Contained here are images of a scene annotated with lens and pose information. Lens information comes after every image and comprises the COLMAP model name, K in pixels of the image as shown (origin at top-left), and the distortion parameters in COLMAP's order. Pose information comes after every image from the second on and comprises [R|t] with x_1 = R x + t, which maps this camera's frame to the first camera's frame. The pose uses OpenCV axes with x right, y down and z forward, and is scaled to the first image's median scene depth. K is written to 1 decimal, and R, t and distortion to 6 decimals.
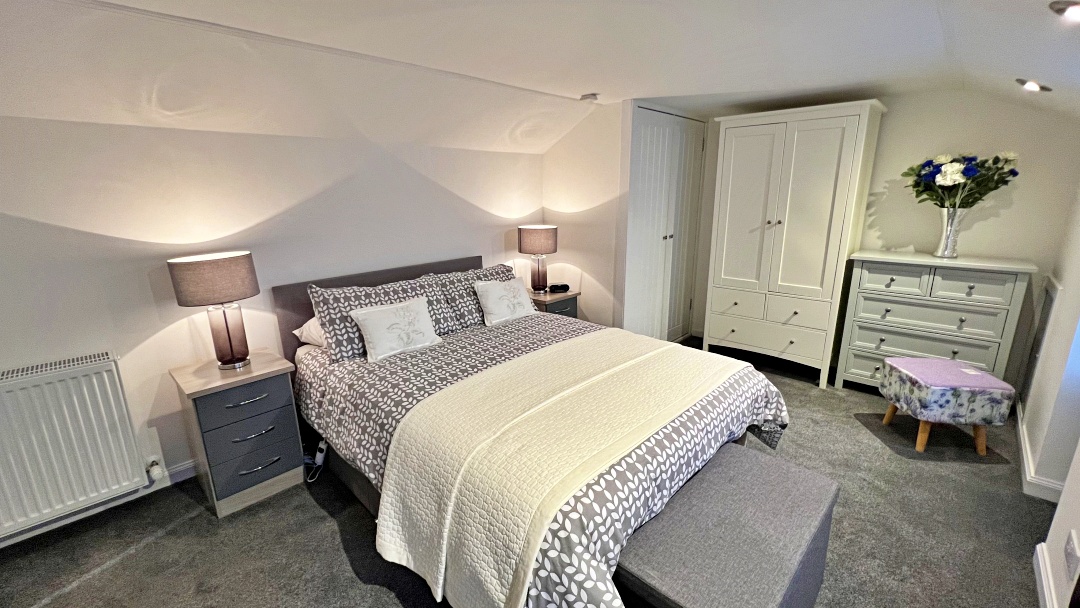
lens RADIAL K [[435.2, 0, 536.8], [0, 435.2, 303.3], [0, 0, 1]] dist [-0.003155, -0.000511]
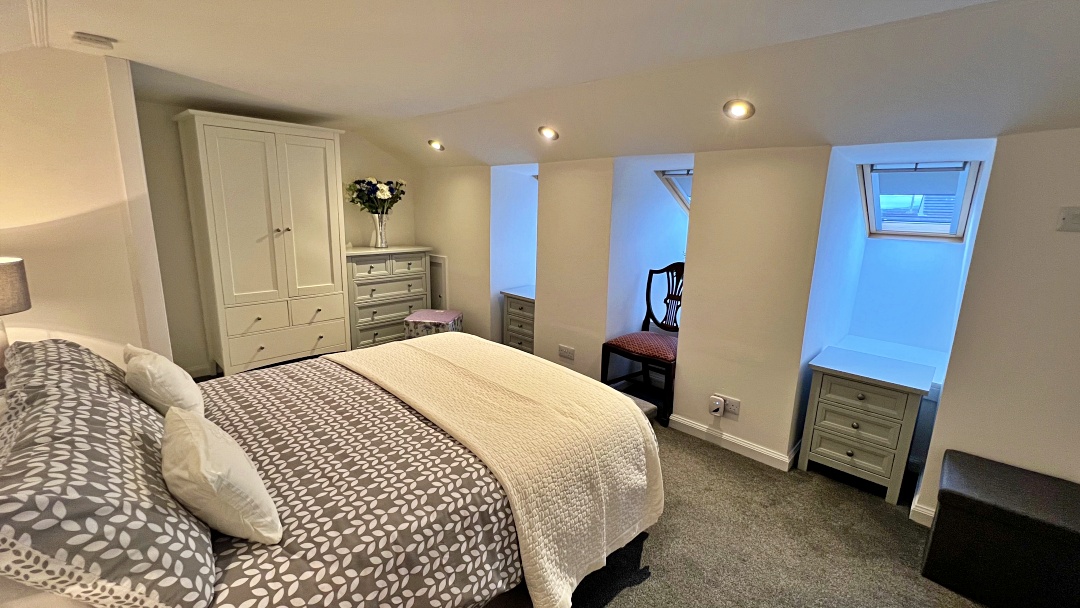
lens RADIAL K [[435.2, 0, 540.1], [0, 435.2, 297.2], [0, 0, 1]] dist [-0.003155, -0.000511]
pose [[0.026021, -0.198809, 0.979693, -0.513056], [0.219929, 0.957152, 0.188394, -0.104281], [-0.975169, 0.210561, 0.068630, 0.411860]]
